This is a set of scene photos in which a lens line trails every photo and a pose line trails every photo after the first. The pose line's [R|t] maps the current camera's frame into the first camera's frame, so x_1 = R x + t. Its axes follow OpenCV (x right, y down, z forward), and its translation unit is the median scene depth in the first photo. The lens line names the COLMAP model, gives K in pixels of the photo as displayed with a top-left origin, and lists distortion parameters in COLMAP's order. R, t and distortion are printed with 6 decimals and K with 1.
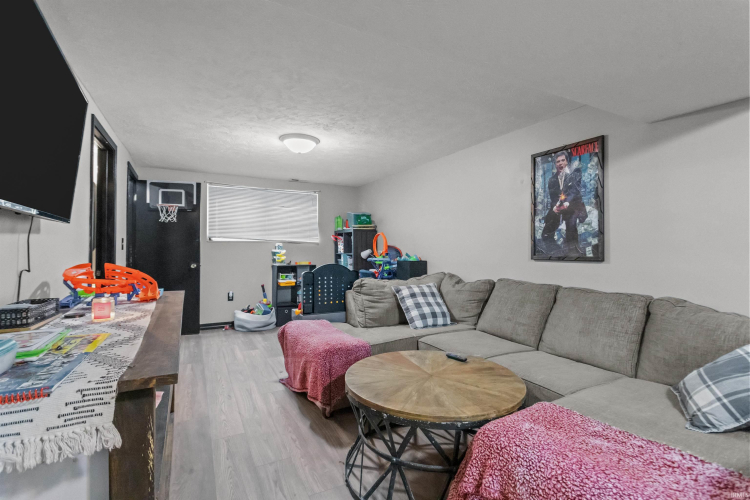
lens RADIAL K [[351.6, 0, 373.5], [0, 351.6, 241.2], [0, 0, 1]] dist [-0.001009, 0.001141]
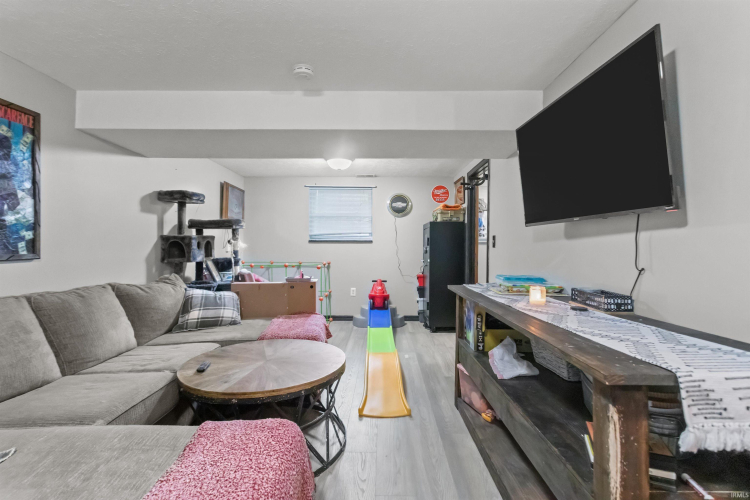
lens RADIAL K [[351.6, 0, 373.5], [0, 351.6, 241.2], [0, 0, 1]] dist [-0.001009, 0.001141]
pose [[-0.878217, 0.005672, 0.478229, -0.479342], [-0.015257, 0.999088, -0.039868, 0.034248], [-0.478019, -0.042309, -0.877330, 1.328429]]
